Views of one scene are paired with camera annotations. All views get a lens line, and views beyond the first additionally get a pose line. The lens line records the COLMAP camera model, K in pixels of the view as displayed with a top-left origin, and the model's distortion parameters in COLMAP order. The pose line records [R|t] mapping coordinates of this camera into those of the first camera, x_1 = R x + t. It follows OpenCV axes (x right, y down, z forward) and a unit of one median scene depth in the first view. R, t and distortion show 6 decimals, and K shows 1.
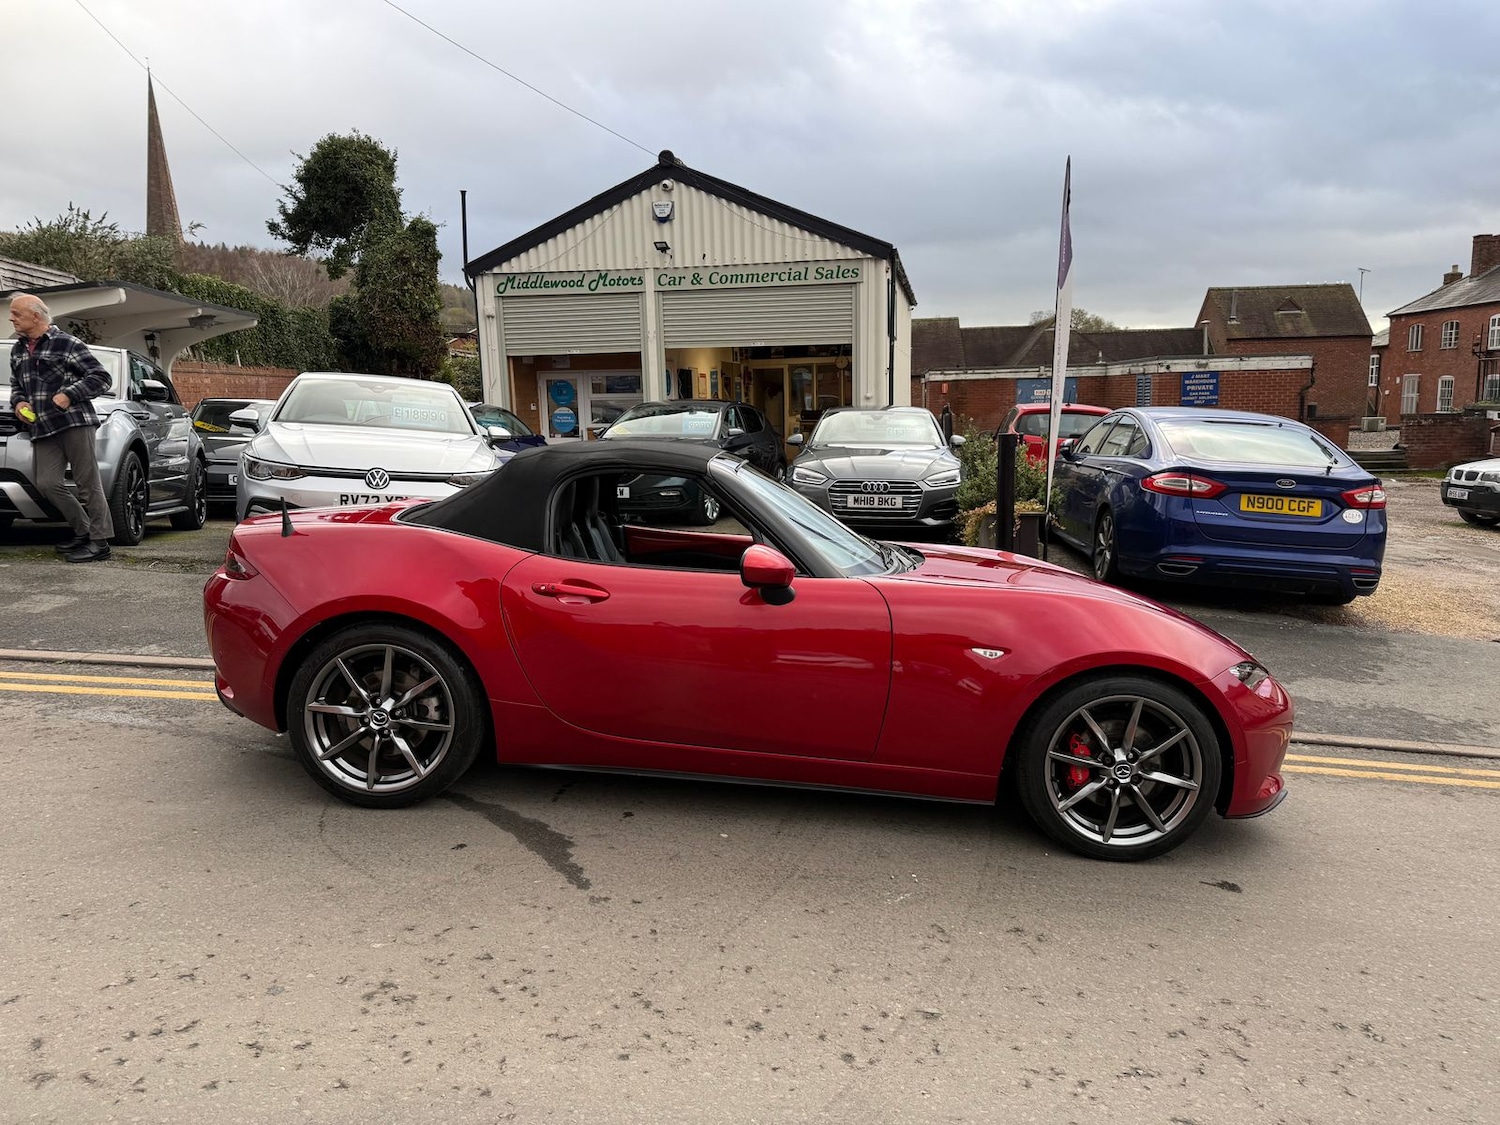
lens RADIAL K [[1052.3, 0, 741.2], [0, 1052.3, 572.1], [0, 0, 1]] dist [0.037752, -0.051141]
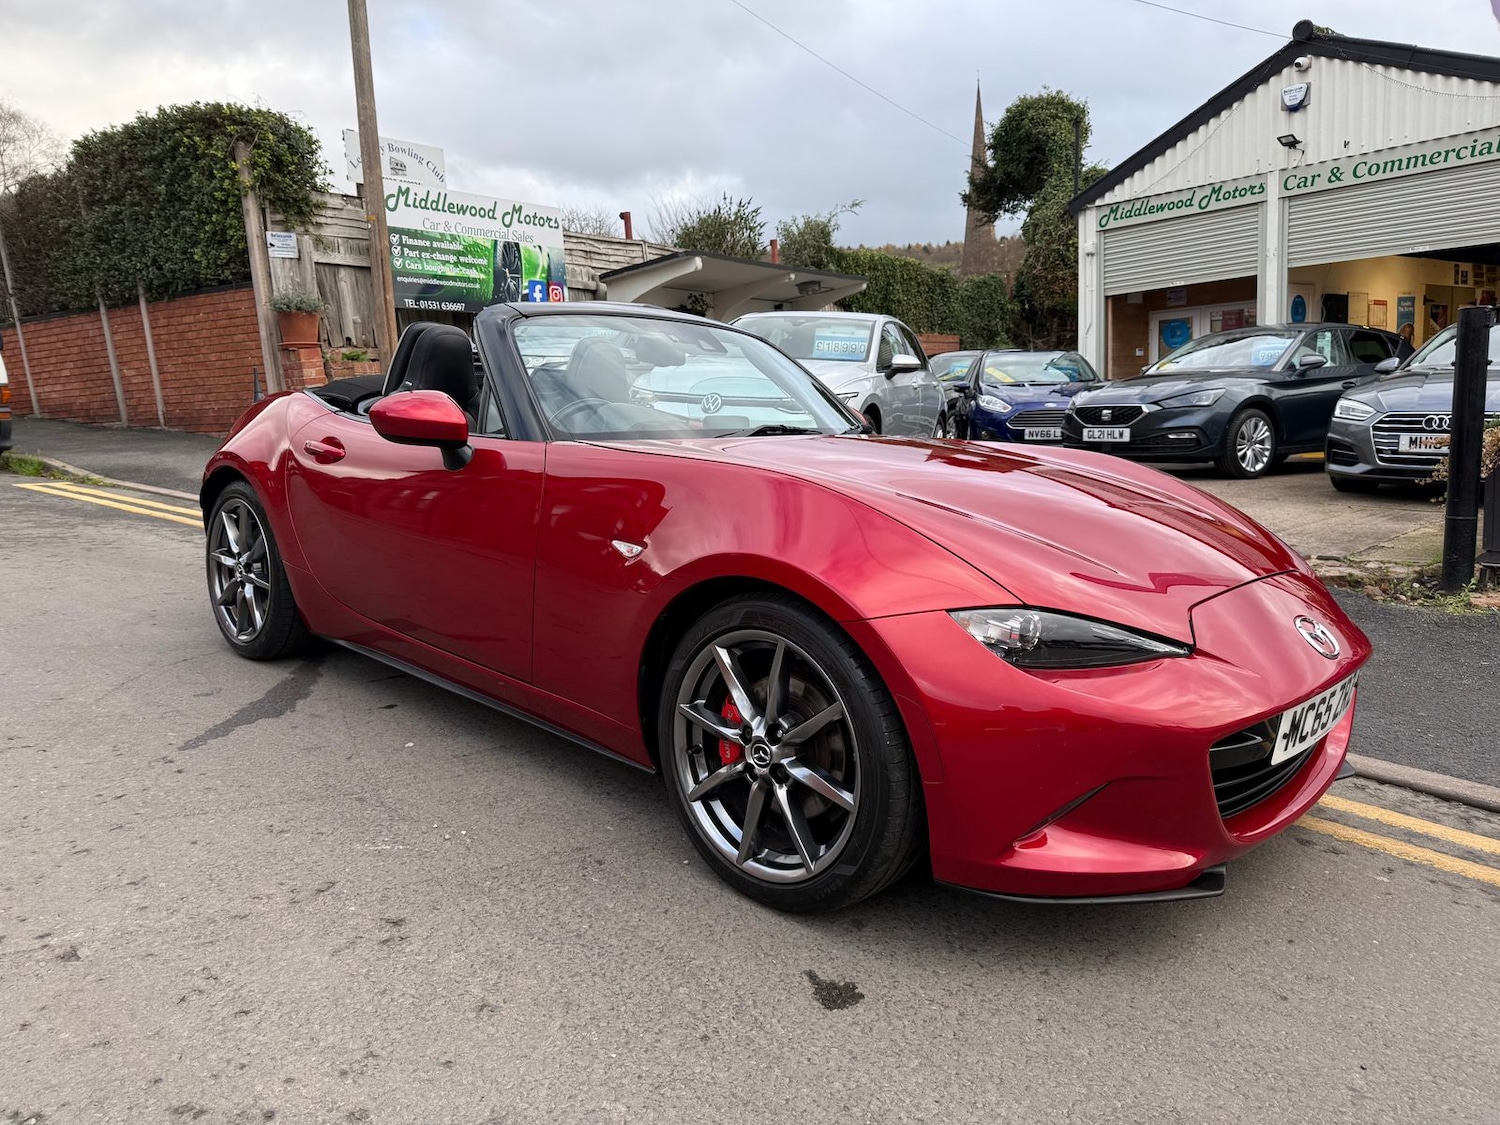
lens RADIAL K [[1052.3, 0, 755.1], [0, 1052.3, 574.2], [0, 0, 1]] dist [0.037752, -0.051141]
pose [[0.761050, 0.084995, -0.643101, 0.341928], [-0.071215, 0.996334, 0.047404, 0.026115], [0.644773, 0.009722, 0.764313, 0.248766]]
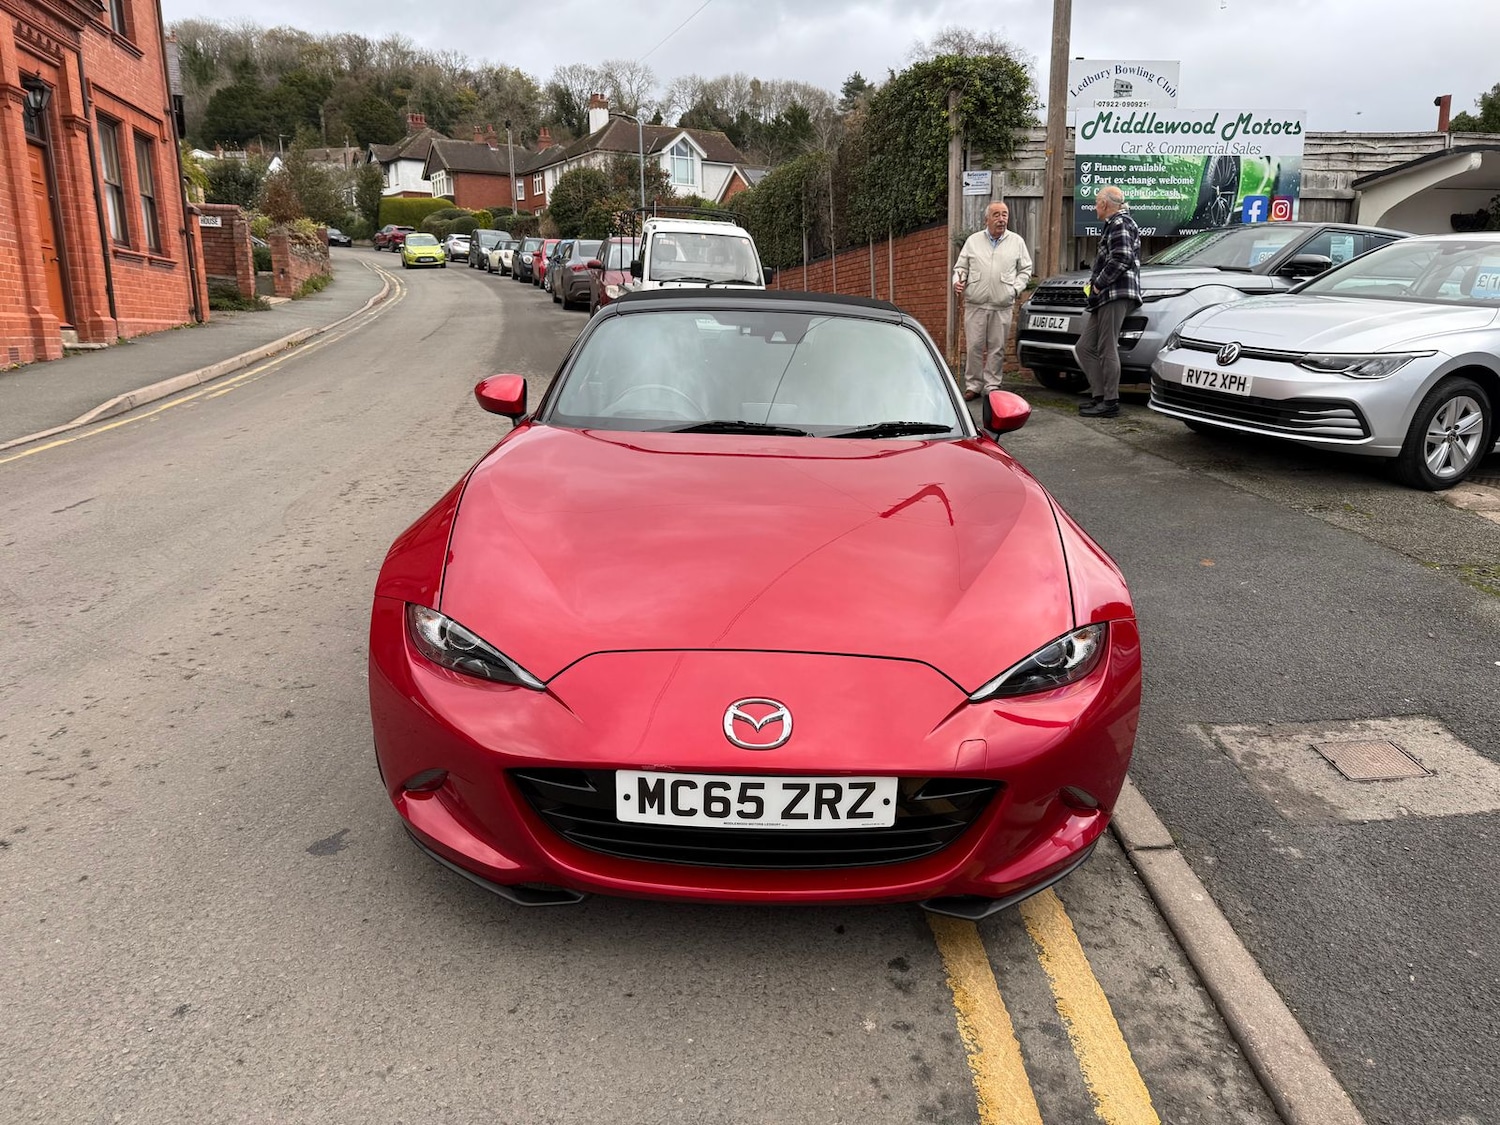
lens RADIAL K [[1052.3, 0, 750.4], [0, 1052.3, 564.0], [0, 0, 1]] dist [0.037752, -0.051141]
pose [[0.038367, 0.229169, -0.972630, 0.528911], [-0.149837, 0.963662, 0.221145, -0.053505], [0.987966, 0.137252, 0.071311, 0.549468]]
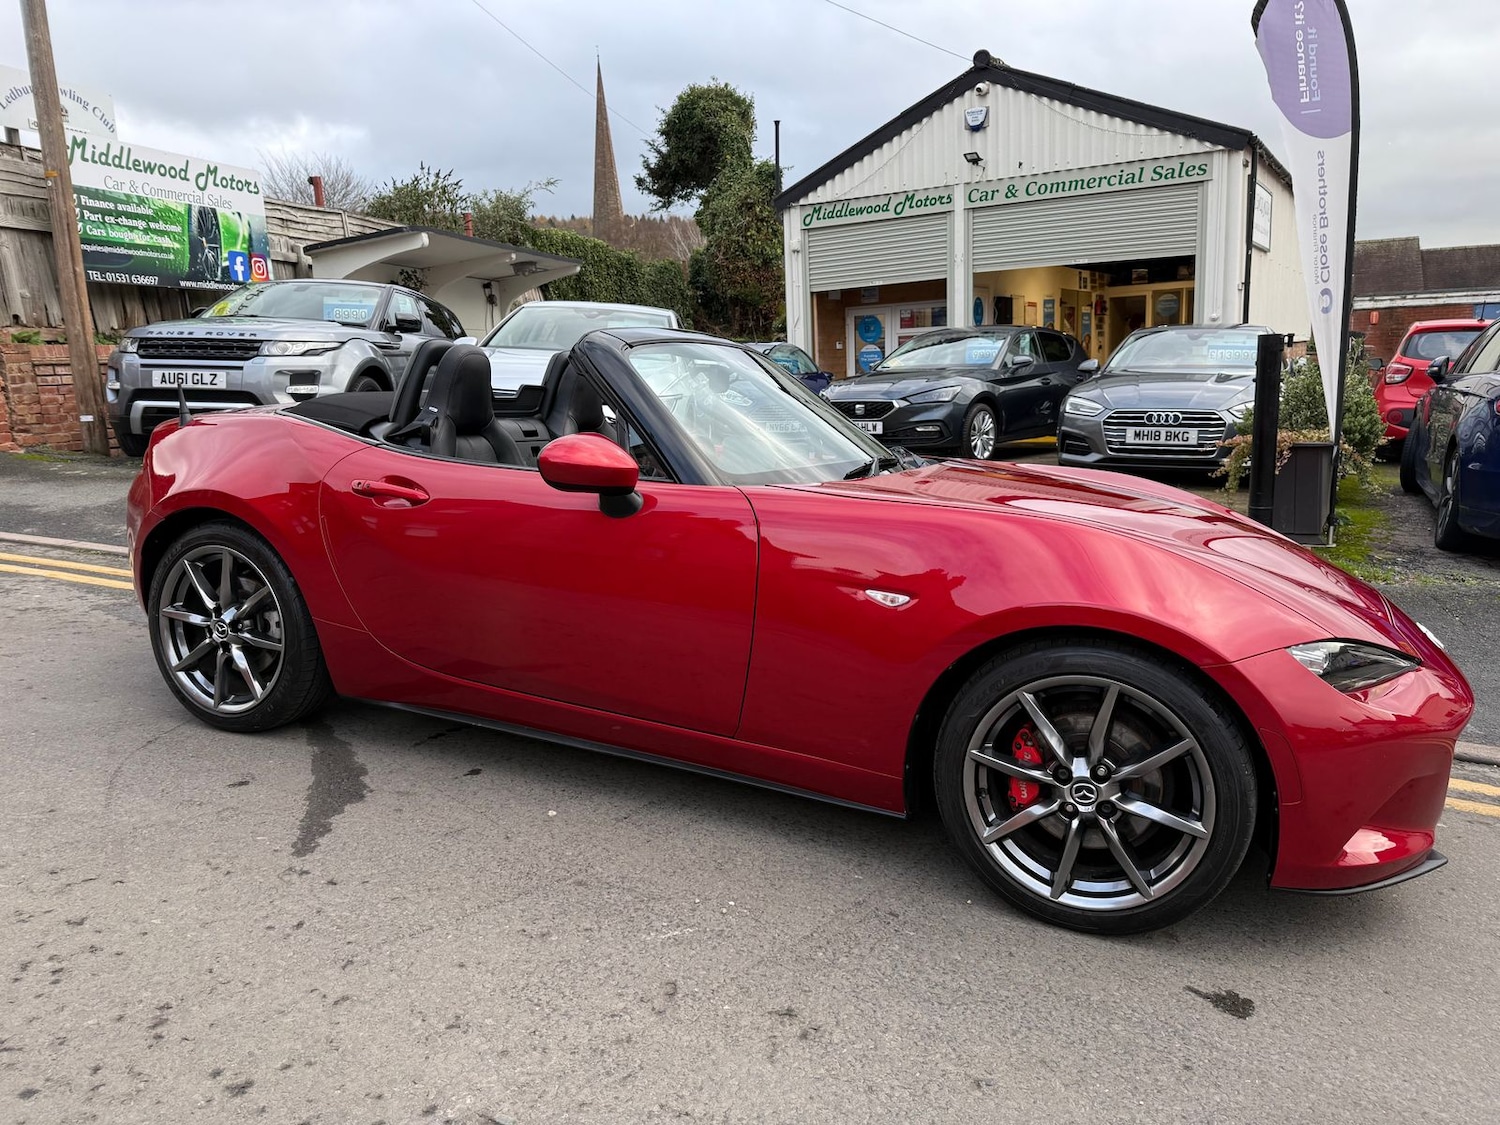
lens RADIAL K [[1052.3, 0, 751.5], [0, 1052.3, 572.7], [0, 0, 1]] dist [0.037752, -0.051141]
pose [[0.933775, 0.051517, -0.354134, 0.182096], [-0.036072, 0.998093, 0.050082, 0.014070], [0.356039, -0.033992, 0.933853, 0.156245]]
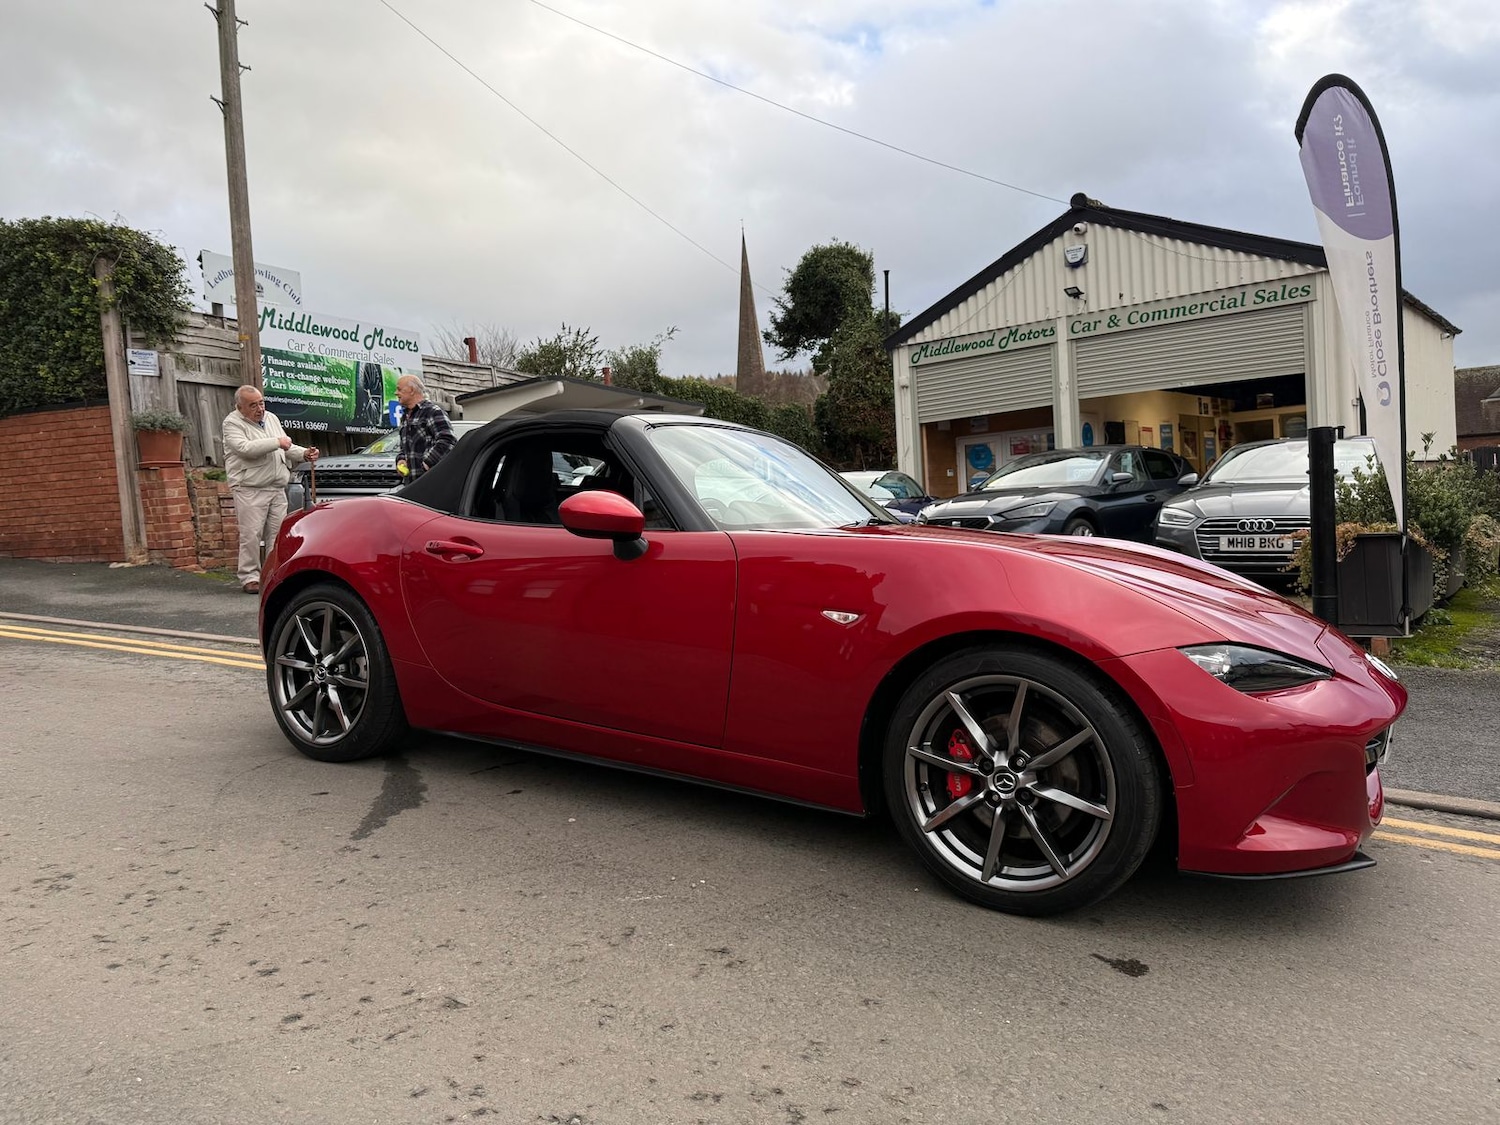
lens RADIAL K [[1052.3, 0, 747.1], [0, 1052.3, 572.0], [0, 0, 1]] dist [0.037752, -0.051141]
pose [[0.875512, -0.008078, -0.483129, 0.257250], [-0.034910, 0.996190, -0.079920, 0.050658], [0.481933, 0.086837, 0.871894, 0.129036]]
